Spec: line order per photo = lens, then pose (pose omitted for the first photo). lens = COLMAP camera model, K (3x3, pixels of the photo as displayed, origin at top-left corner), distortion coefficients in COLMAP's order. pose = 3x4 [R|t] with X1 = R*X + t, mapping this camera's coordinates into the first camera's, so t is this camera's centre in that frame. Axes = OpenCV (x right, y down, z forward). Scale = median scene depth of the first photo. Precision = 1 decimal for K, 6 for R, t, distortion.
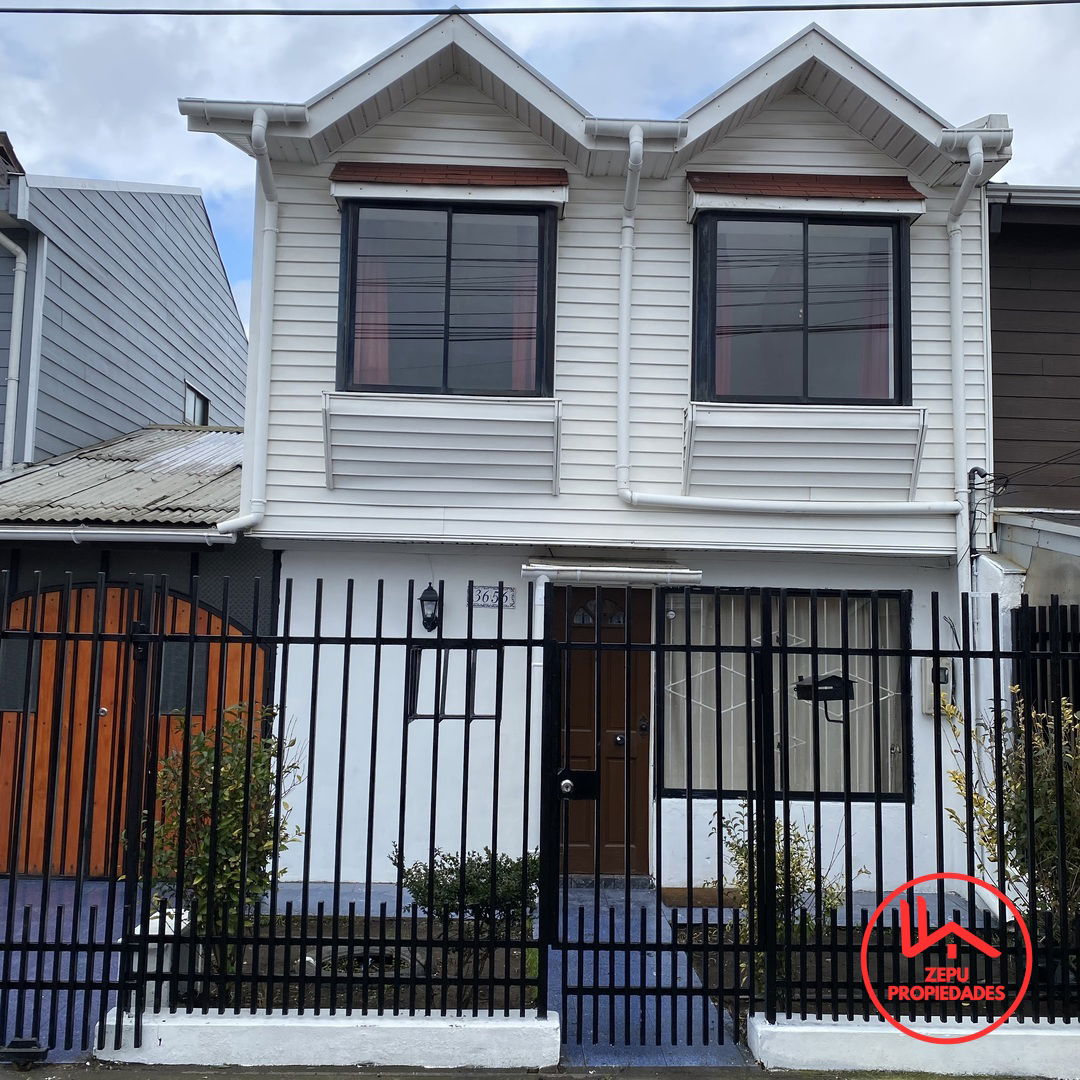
lens RADIAL K [[1051.0, 0, 541.4], [0, 1051.0, 531.2], [0, 0, 1]] dist [0.002661, 0.000000]
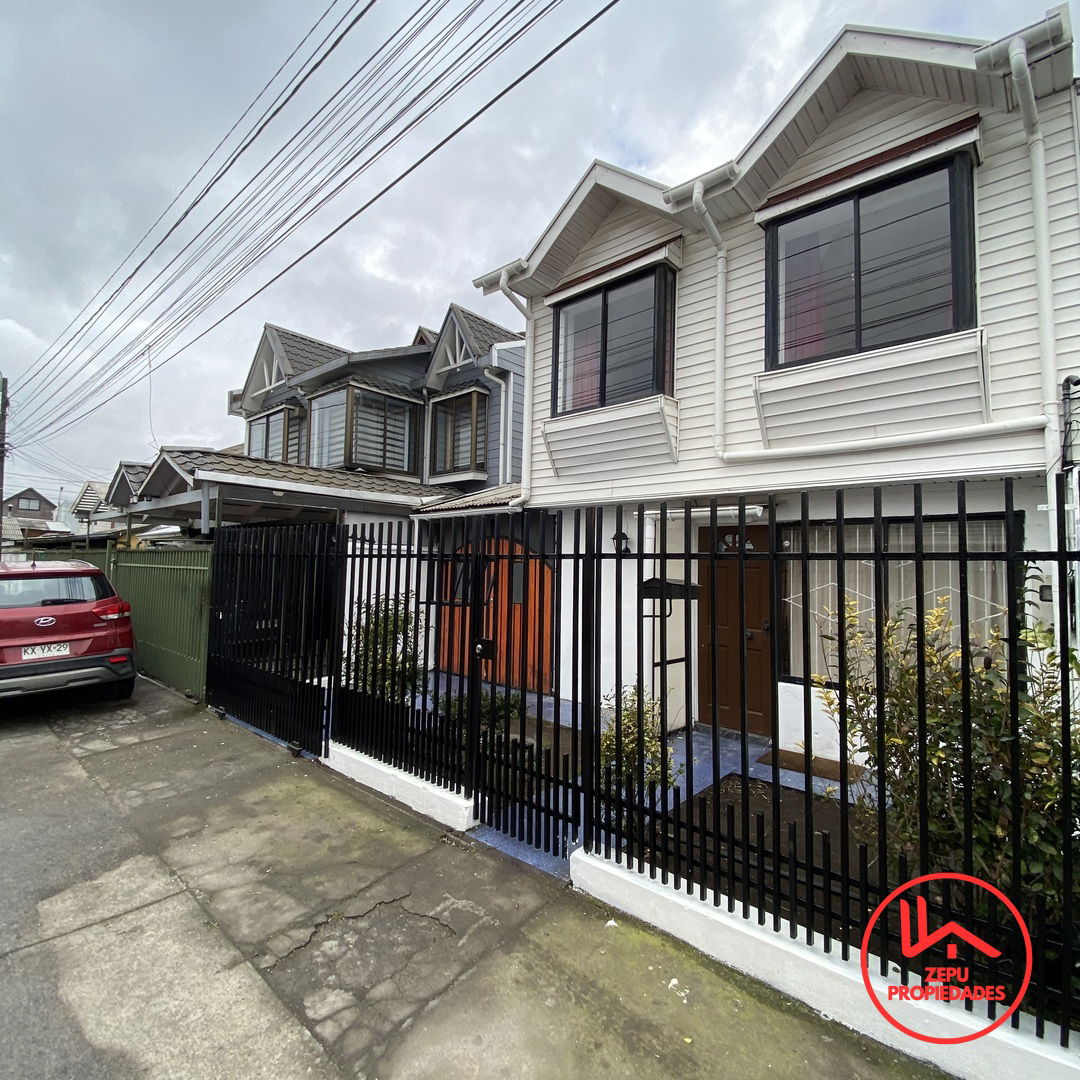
lens RADIAL K [[561.9, 0, 556.8], [0, 561.9, 535.7], [0, 0, 1]] dist [0.003435, -0.009399]
pose [[0.739775, -0.045007, -0.671347, 0.407530], [0.059151, 0.998248, -0.001741, 0.058005], [0.670249, -0.038423, 0.741141, 0.310721]]
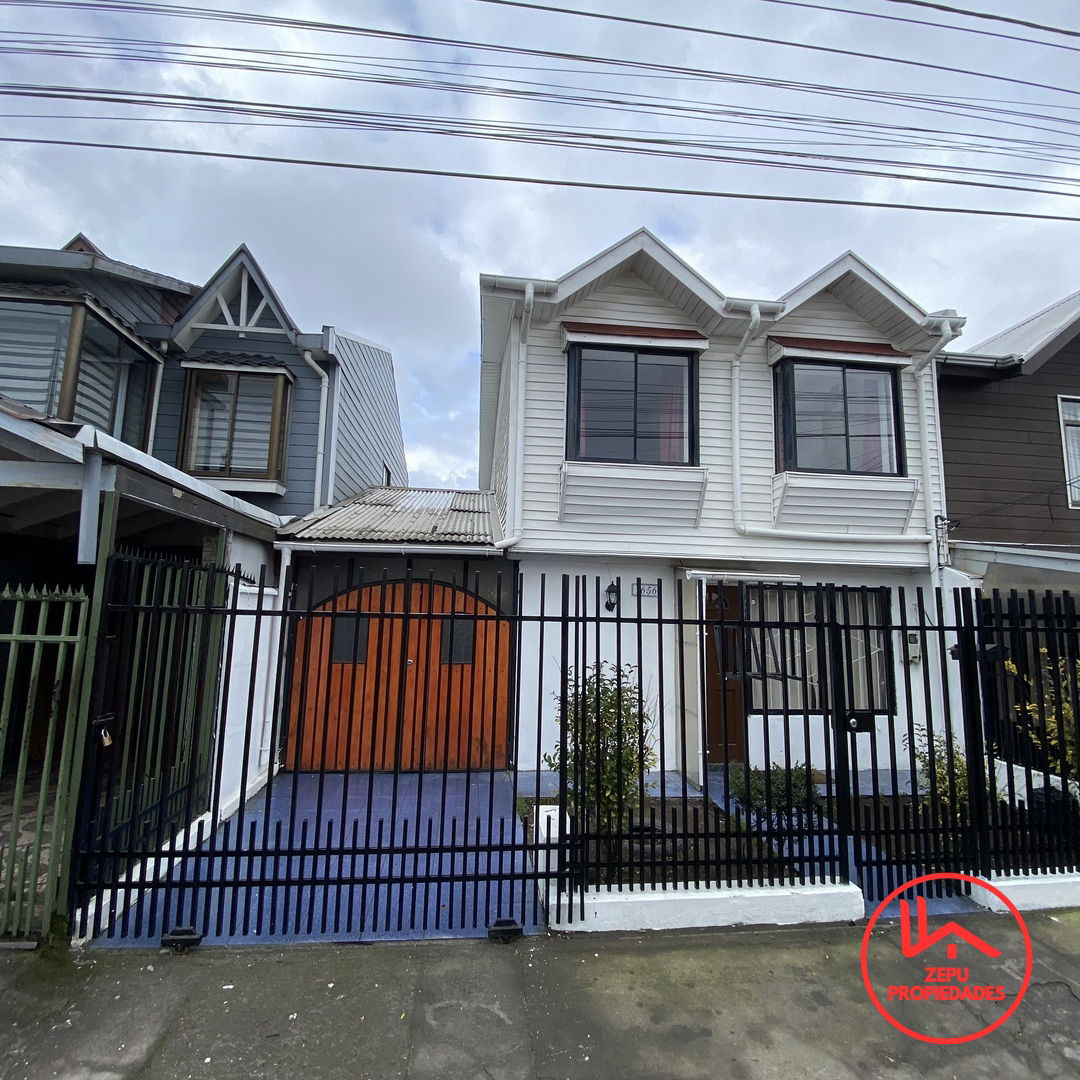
lens RADIAL K [[561.9, 0, 539.3], [0, 561.9, 536.9], [0, 0, 1]] dist [0.003435, -0.009399]
pose [[0.996875, 0.012554, 0.077997, -0.299909], [-0.010310, 0.999523, -0.029105, 0.007322], [-0.078325, 0.028210, 0.996529, 0.154529]]
